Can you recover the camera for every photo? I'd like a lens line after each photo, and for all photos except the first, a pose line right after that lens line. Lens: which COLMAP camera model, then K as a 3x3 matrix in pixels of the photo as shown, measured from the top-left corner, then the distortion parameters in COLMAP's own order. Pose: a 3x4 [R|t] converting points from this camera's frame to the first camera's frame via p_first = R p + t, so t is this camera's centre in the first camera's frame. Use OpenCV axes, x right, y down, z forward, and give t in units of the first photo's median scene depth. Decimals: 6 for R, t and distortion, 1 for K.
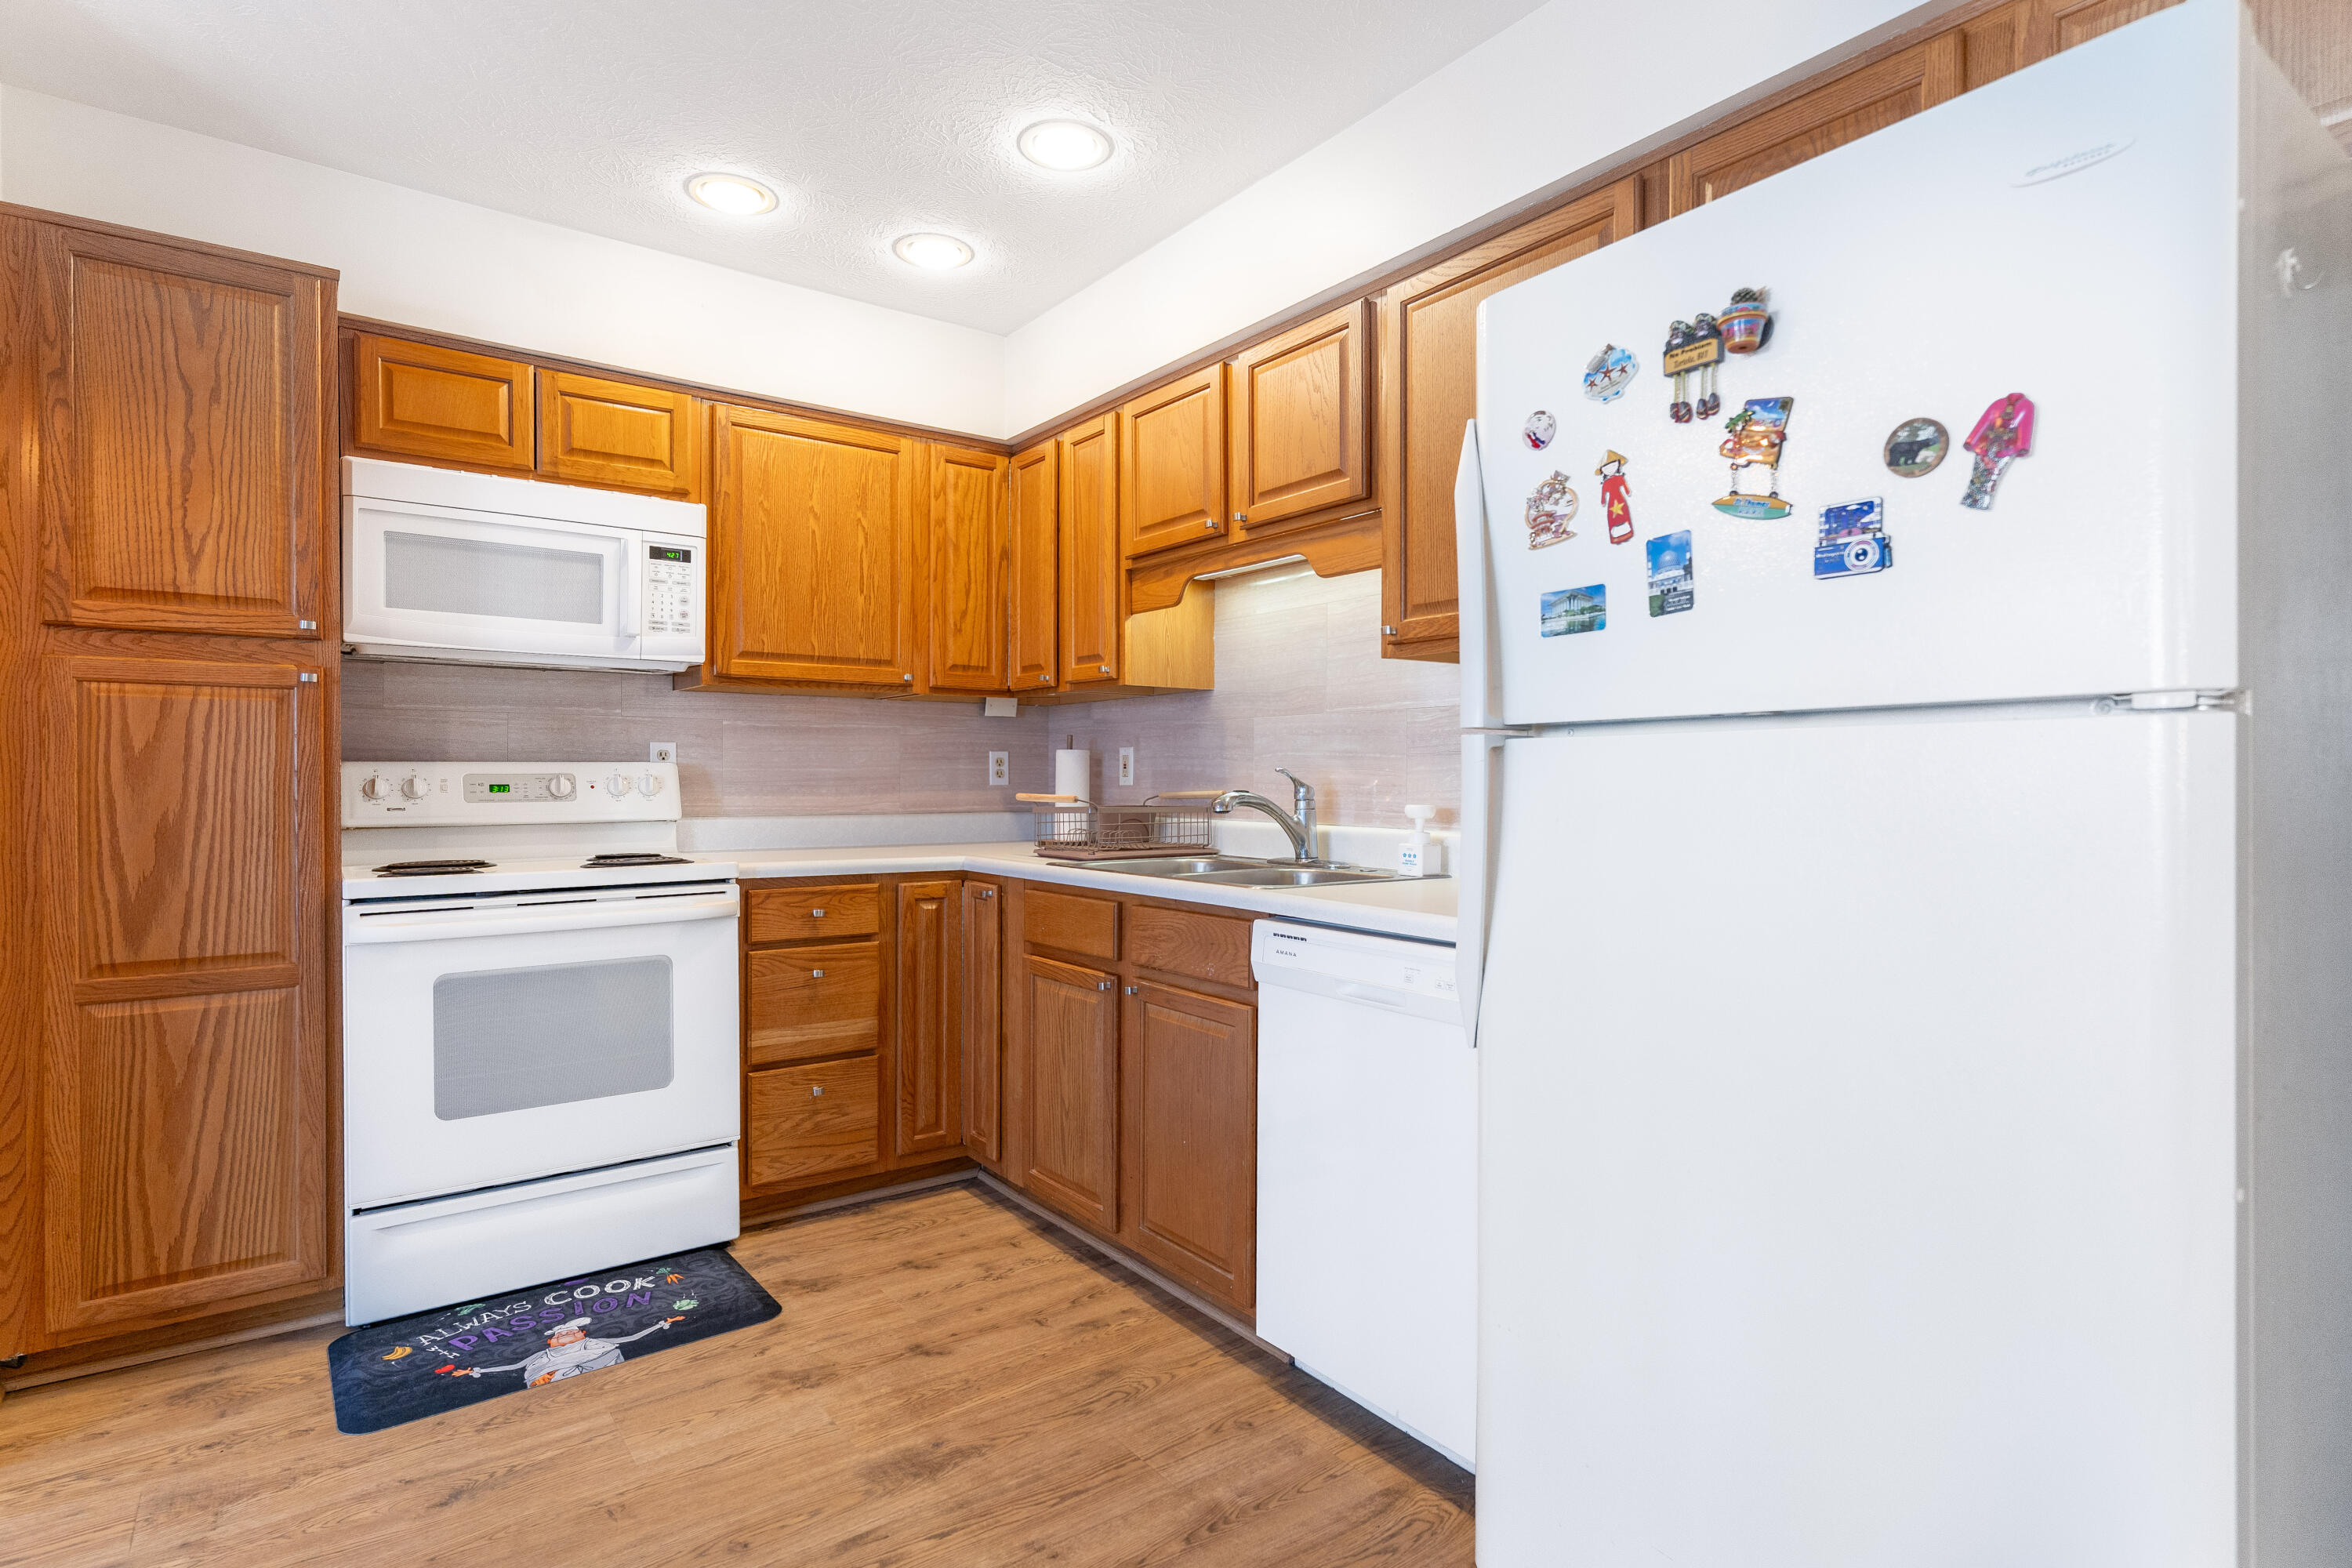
lens RADIAL K [[1174.6, 0, 1169.1], [0, 1174.6, 786.3], [0, 0, 1]] dist [0.009514, 0.000150]
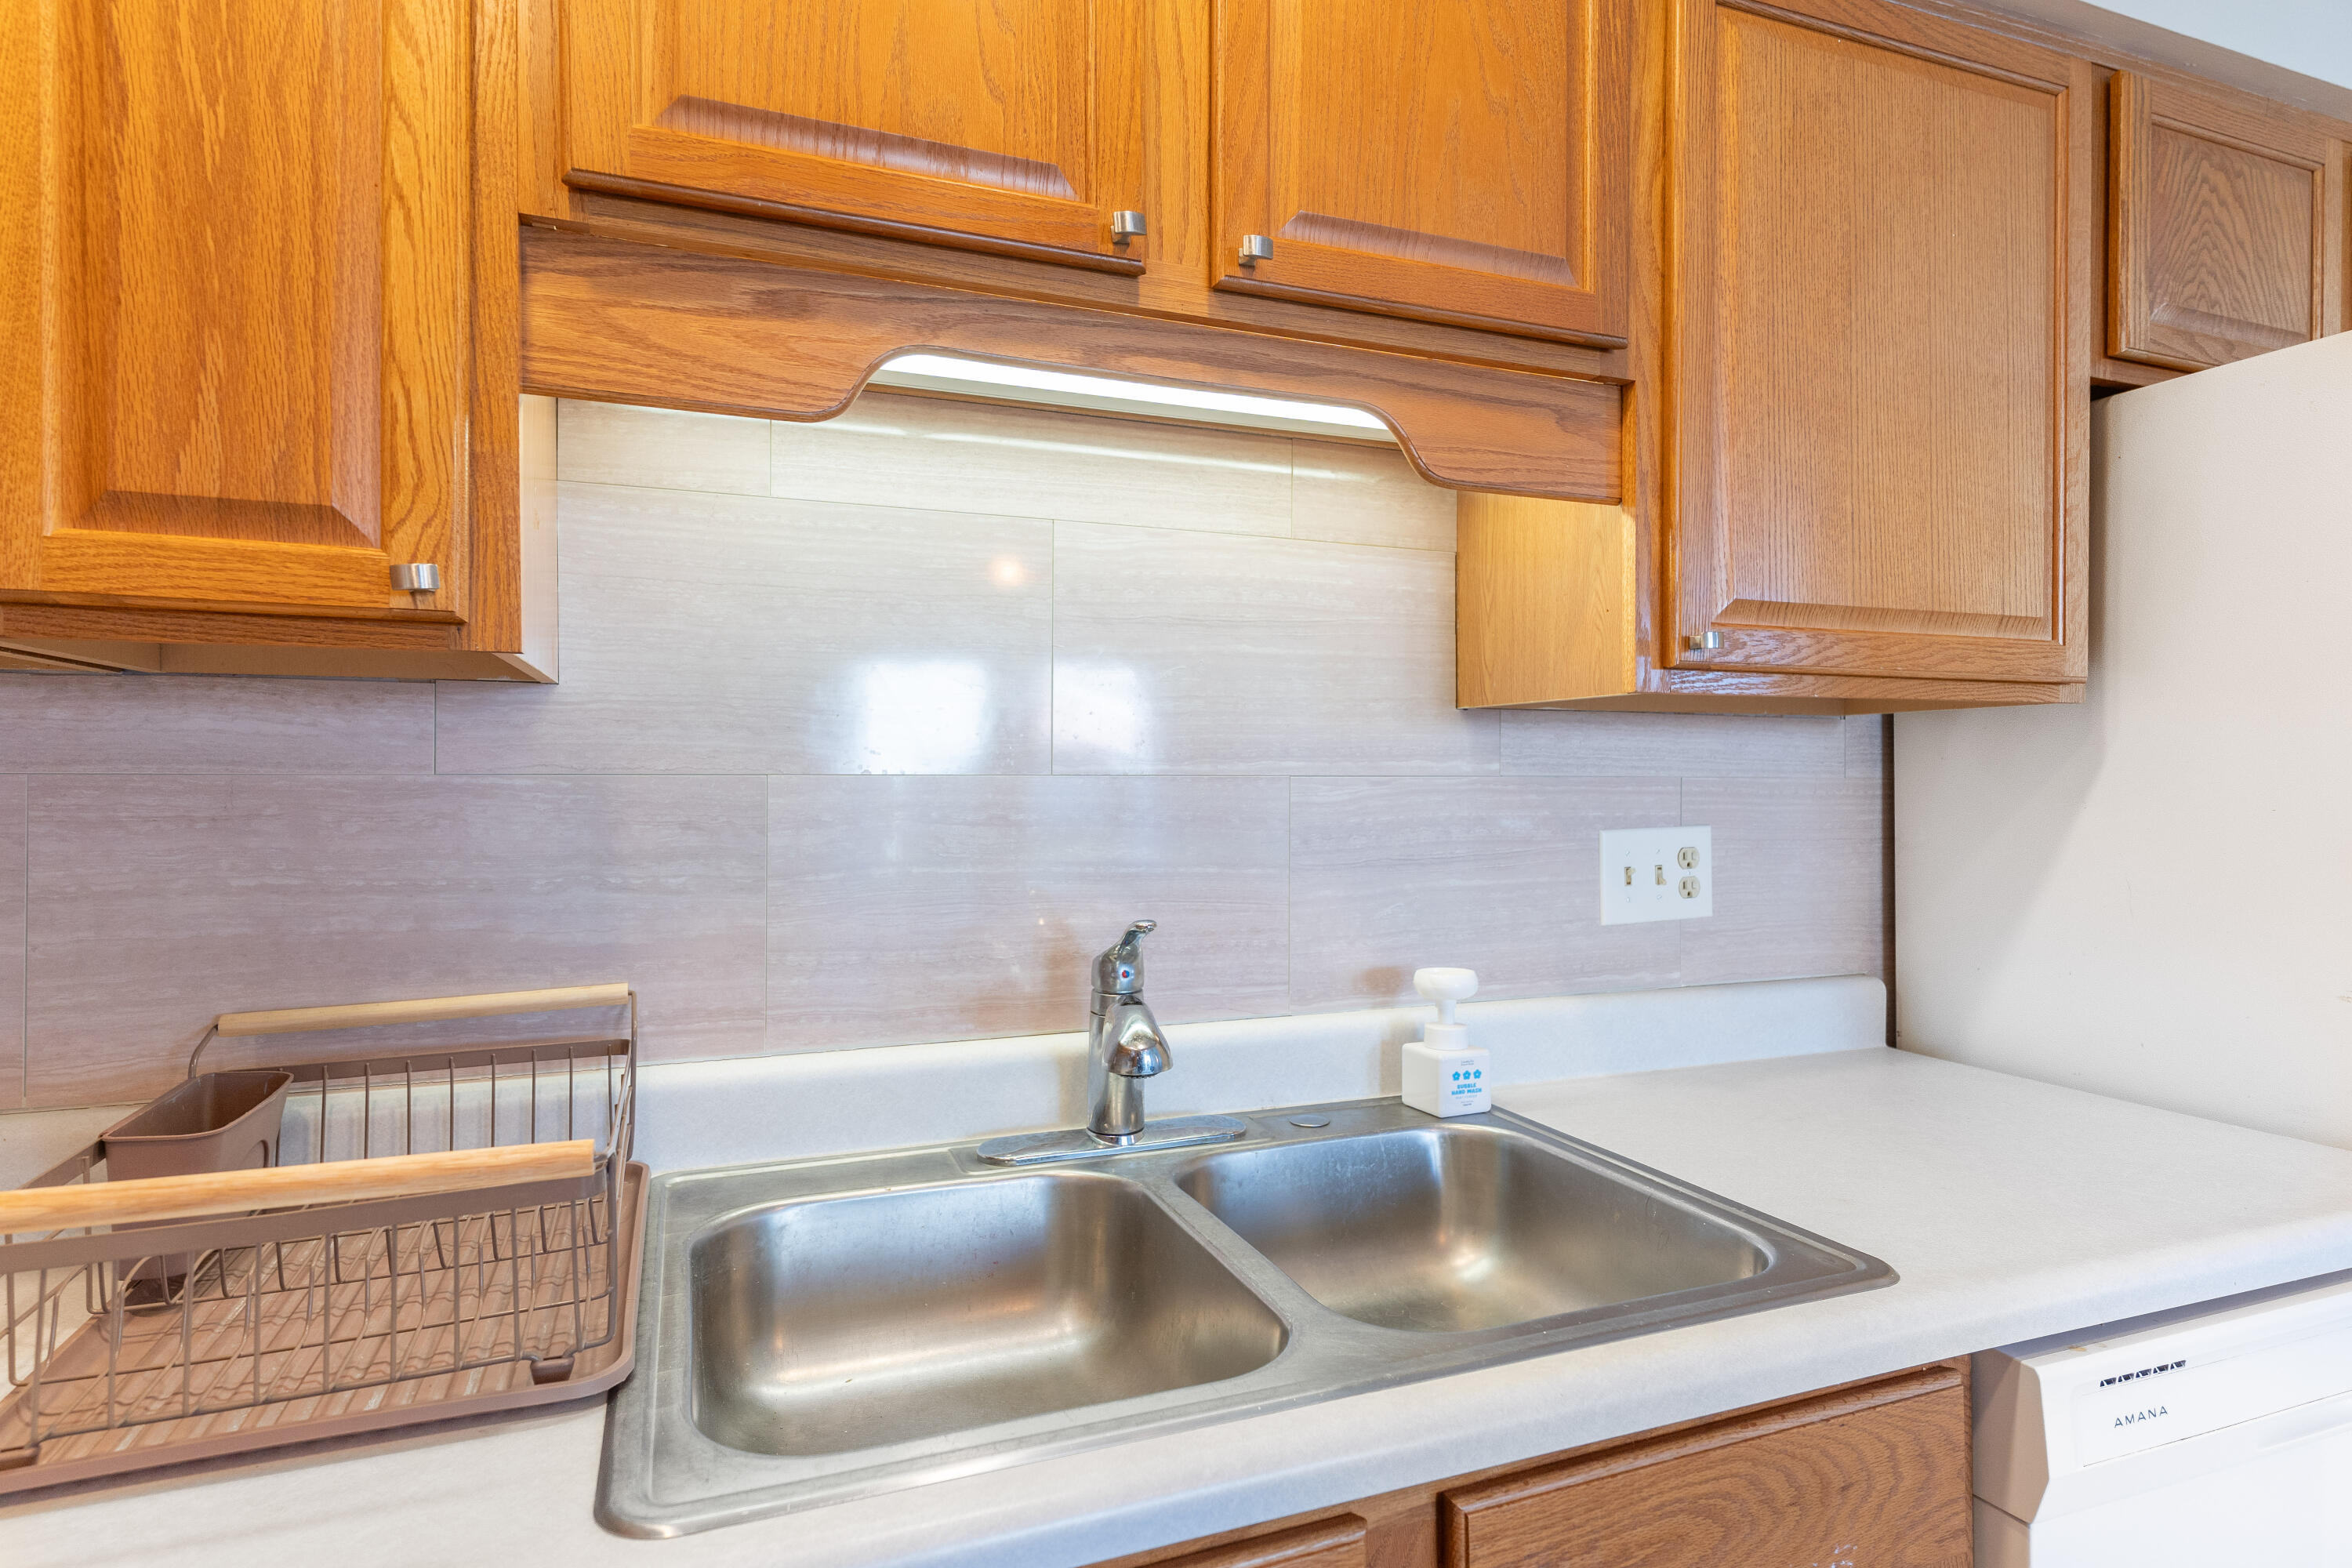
lens RADIAL K [[1165.5, 0, 1195.4], [0, 1165.5, 795.6], [0, 0, 1]] dist [0.000808, 0.000270]
pose [[0.217806, -0.014741, 0.975881, -0.304801], [0.005672, 0.999888, 0.013838, -0.067199], [-0.975976, 0.002521, 0.217865, 0.938013]]
